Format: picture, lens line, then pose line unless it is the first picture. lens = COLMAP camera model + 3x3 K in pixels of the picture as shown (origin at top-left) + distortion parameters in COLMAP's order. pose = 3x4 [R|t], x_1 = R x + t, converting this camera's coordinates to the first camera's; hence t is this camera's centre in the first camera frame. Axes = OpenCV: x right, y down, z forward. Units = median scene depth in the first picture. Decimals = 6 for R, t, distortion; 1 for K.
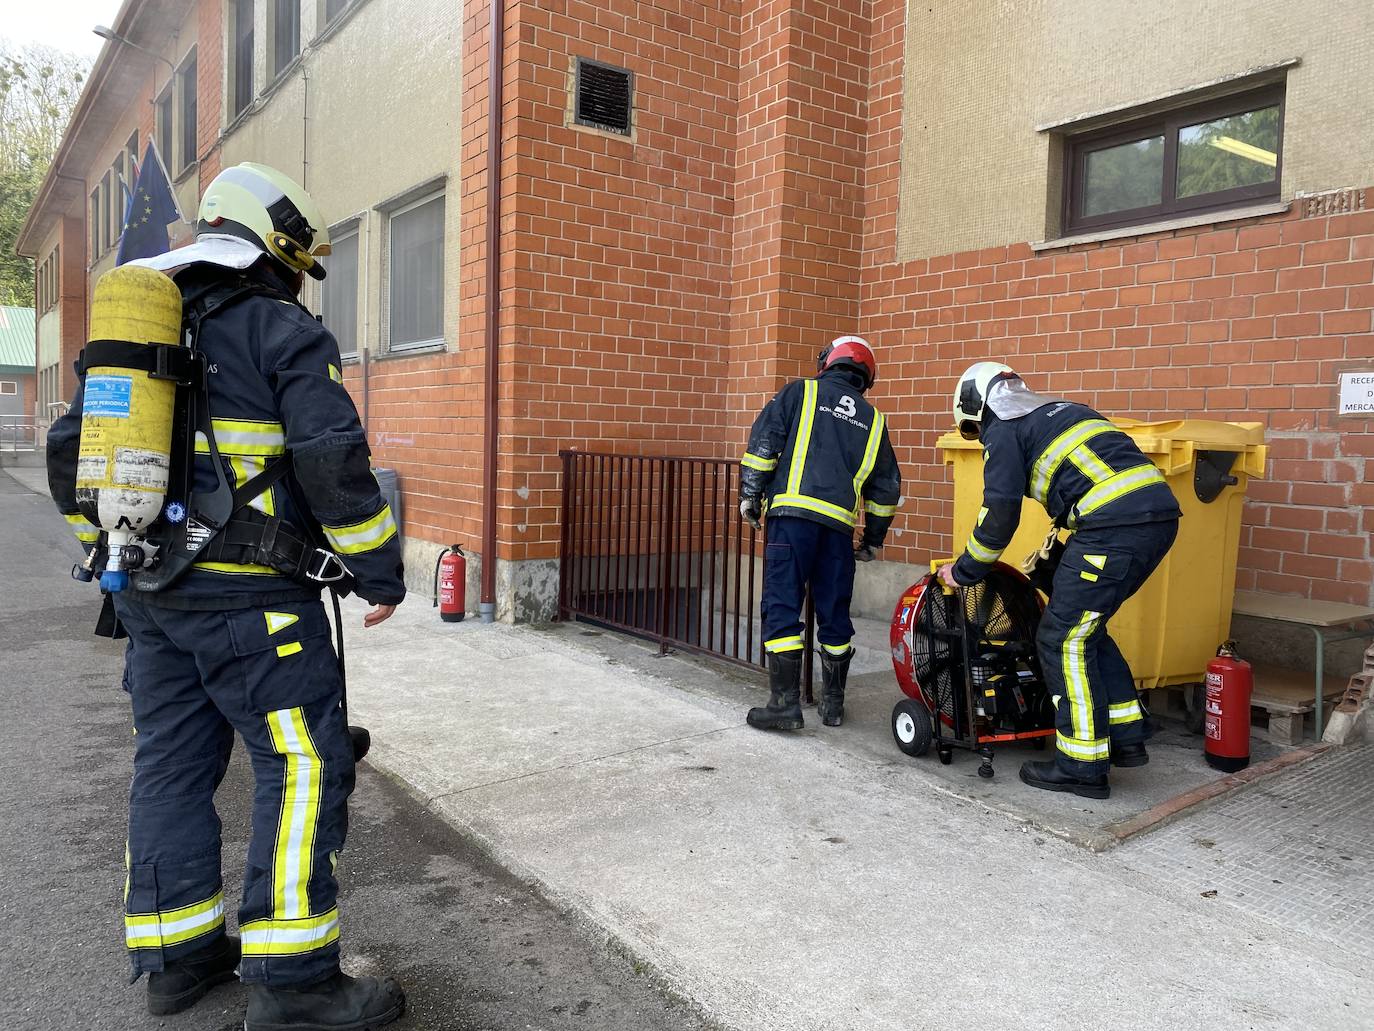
lens RADIAL K [[1046.3, 0, 695.8], [0, 1046.3, 508.6], [0, 0, 1]] dist [0.038085, -0.035029]
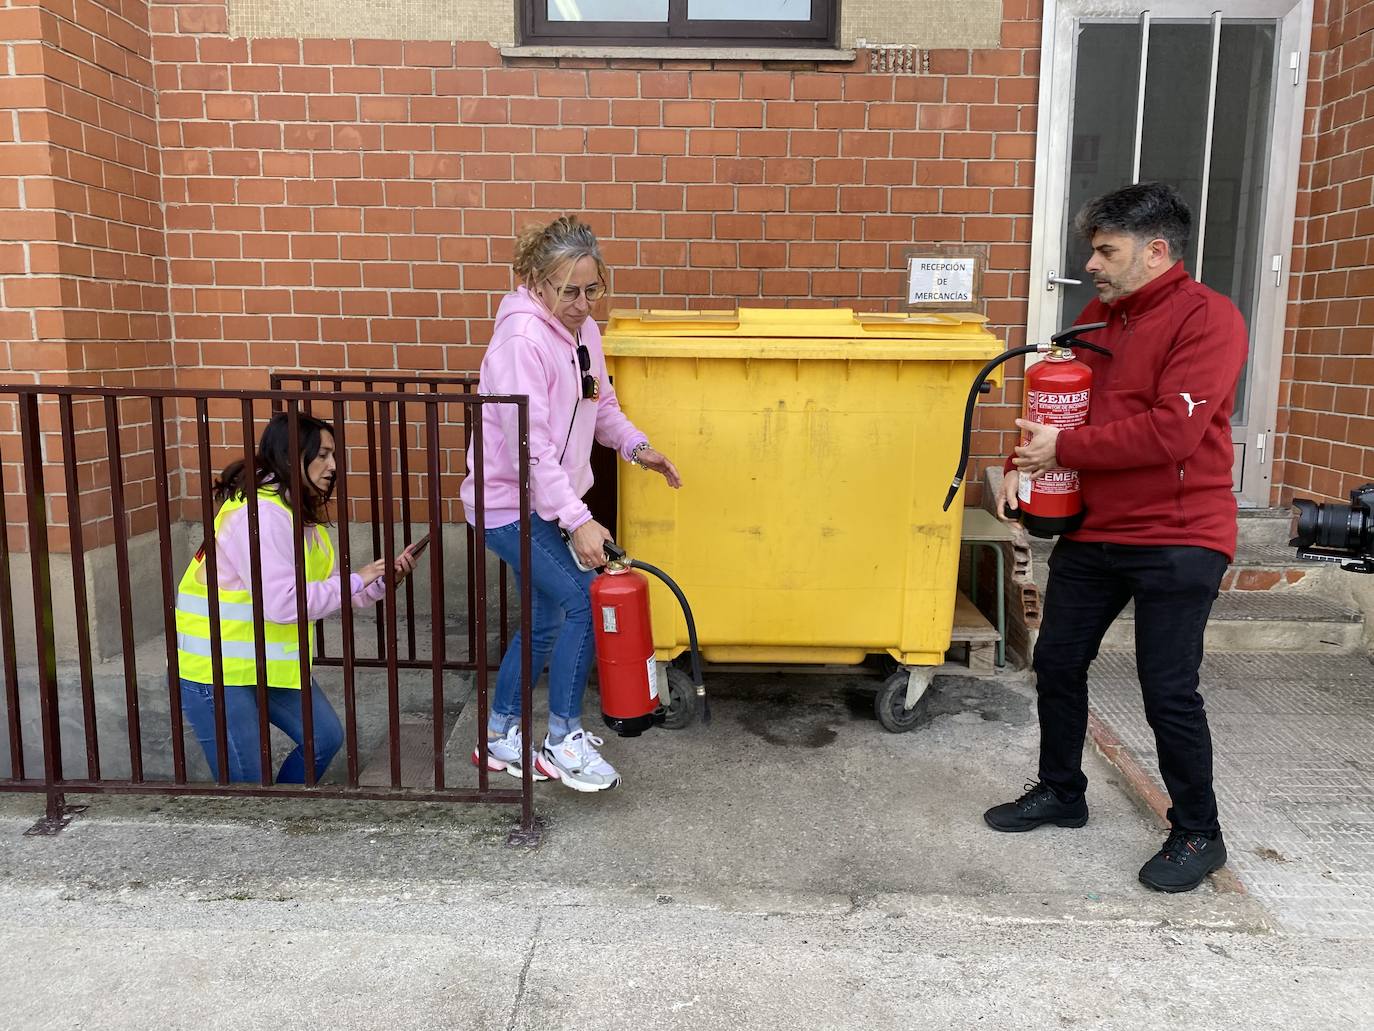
lens RADIAL K [[1046.3, 0, 688.0], [0, 1046.3, 507.1], [0, 0, 1]] dist [0.038085, -0.035029]
pose [[0.592731, -0.148267, 0.791636, -0.225754], [0.054324, 0.988031, 0.144376, -0.050174], [-0.803567, -0.042572, 0.593690, 0.535368]]
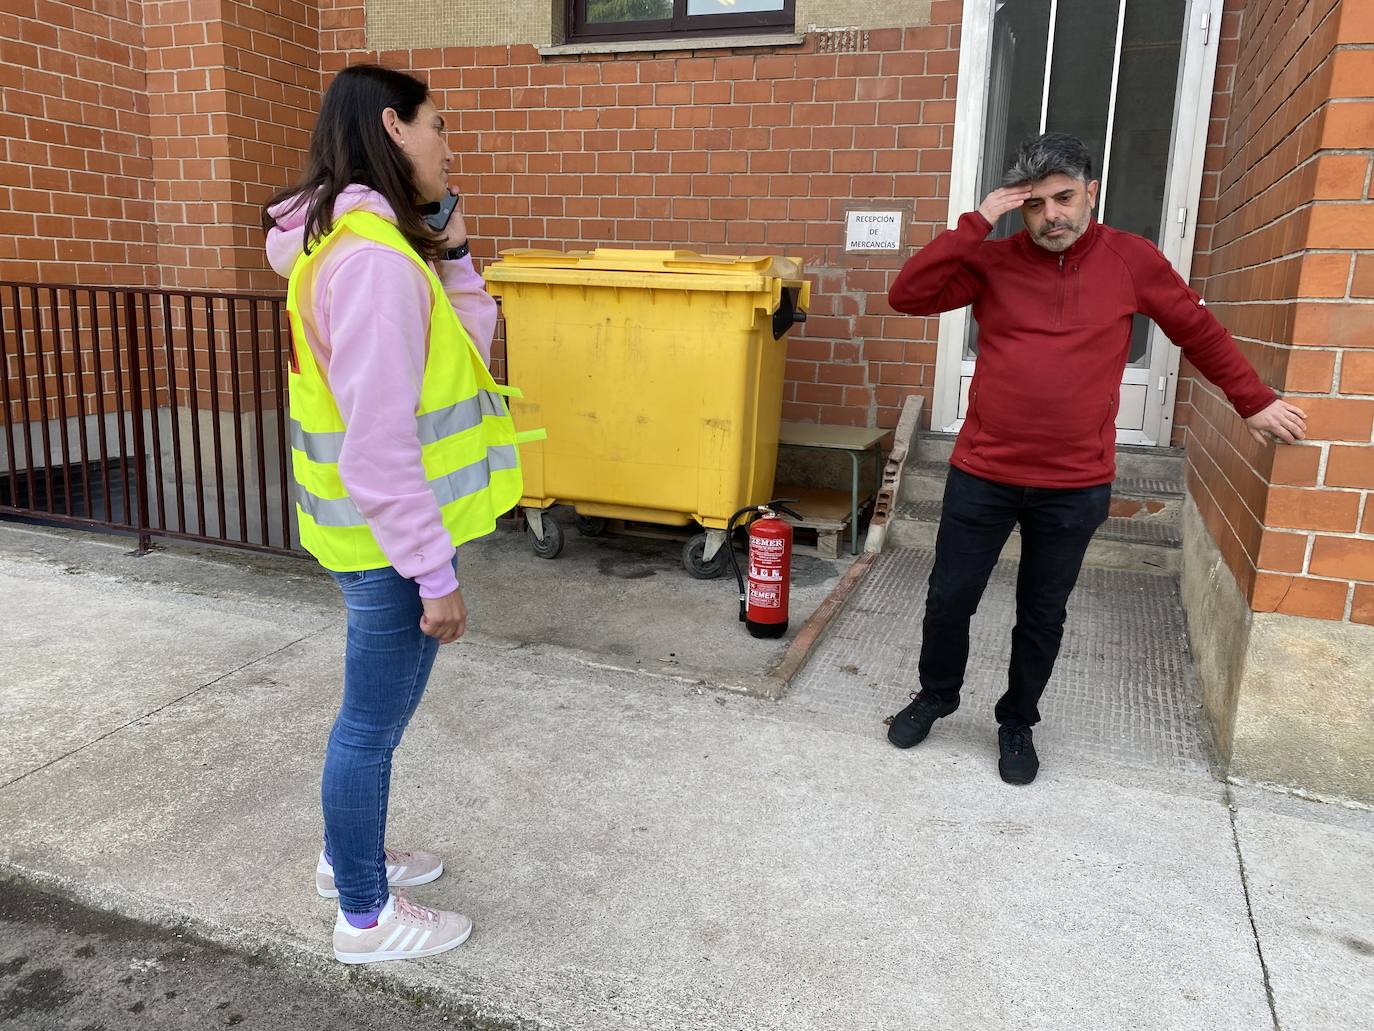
lens RADIAL K [[1046.3, 0, 692.5], [0, 1046.3, 513.9], [0, 0, 1]] dist [0.038085, -0.035029]
pose [[0.831169, -0.116255, 0.543731, -0.121311], [0.022787, 0.984198, 0.175598, -0.014662], [-0.555553, -0.133562, 0.820684, 0.149910]]
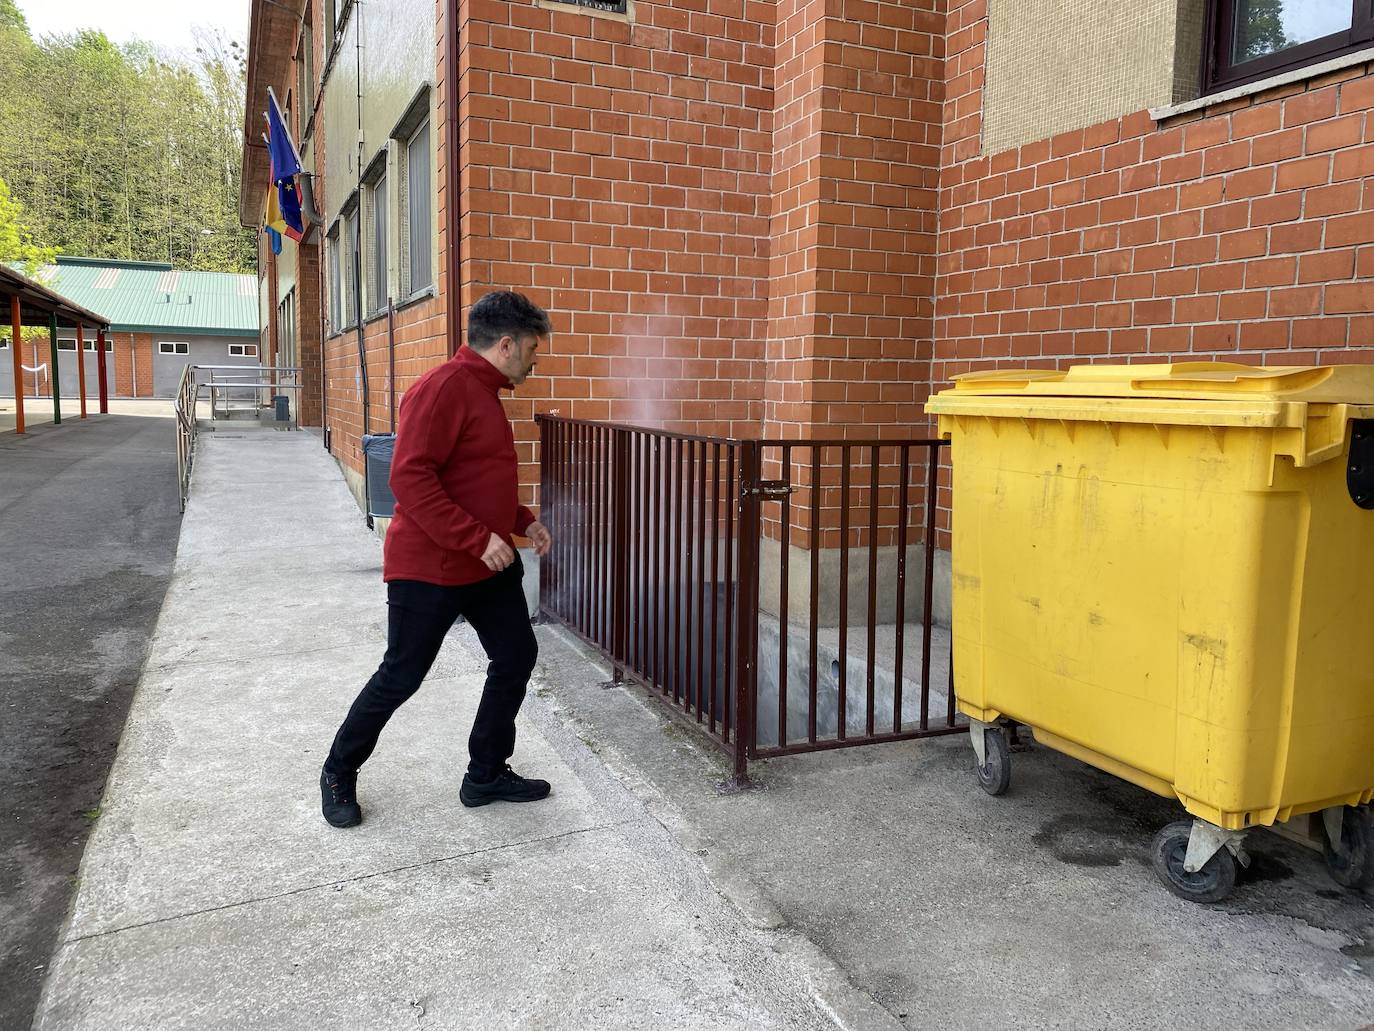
lens RADIAL K [[1046.3, 0, 697.8], [0, 1046.3, 491.6], [0, 0, 1]] dist [0.038085, -0.035029]
pose [[0.978254, 0.007308, -0.207281, 0.193997], [-0.000935, 0.999524, 0.030826, -0.025146], [0.207407, -0.029962, 0.977796, 0.283558]]
